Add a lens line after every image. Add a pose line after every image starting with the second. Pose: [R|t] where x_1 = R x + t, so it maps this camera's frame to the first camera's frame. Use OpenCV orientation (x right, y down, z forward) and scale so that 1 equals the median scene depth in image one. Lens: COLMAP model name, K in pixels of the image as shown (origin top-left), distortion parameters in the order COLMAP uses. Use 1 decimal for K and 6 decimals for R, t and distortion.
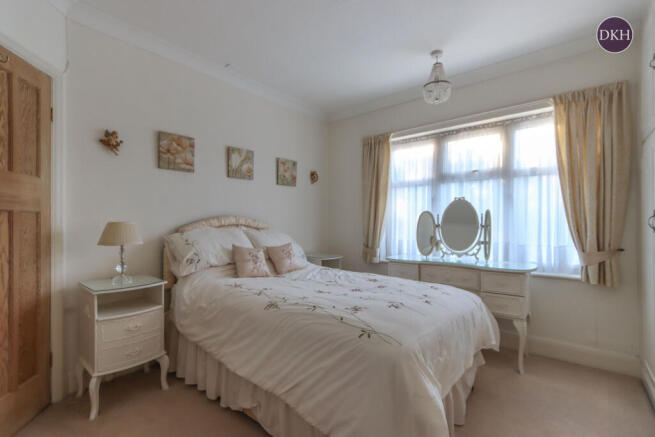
lens RADIAL K [[306.9, 0, 321.5], [0, 306.9, 222.6], [0, 0, 1]] dist [-0.011708, -0.000760]
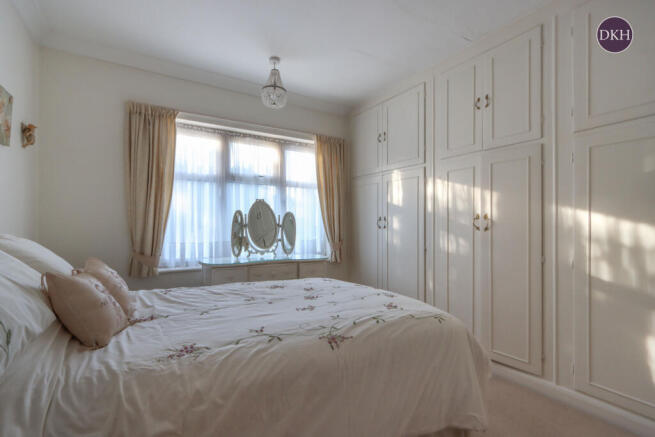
lens RADIAL K [[289.6, 0, 327.7], [0, 289.6, 223.5], [0, 0, 1]] dist [-0.000009, 0.000308]
pose [[0.329243, 0.007154, 0.944218, -0.429005], [-0.007773, 0.999958, -0.004866, 0.006280], [-0.944213, -0.005737, 0.329285, 0.438175]]
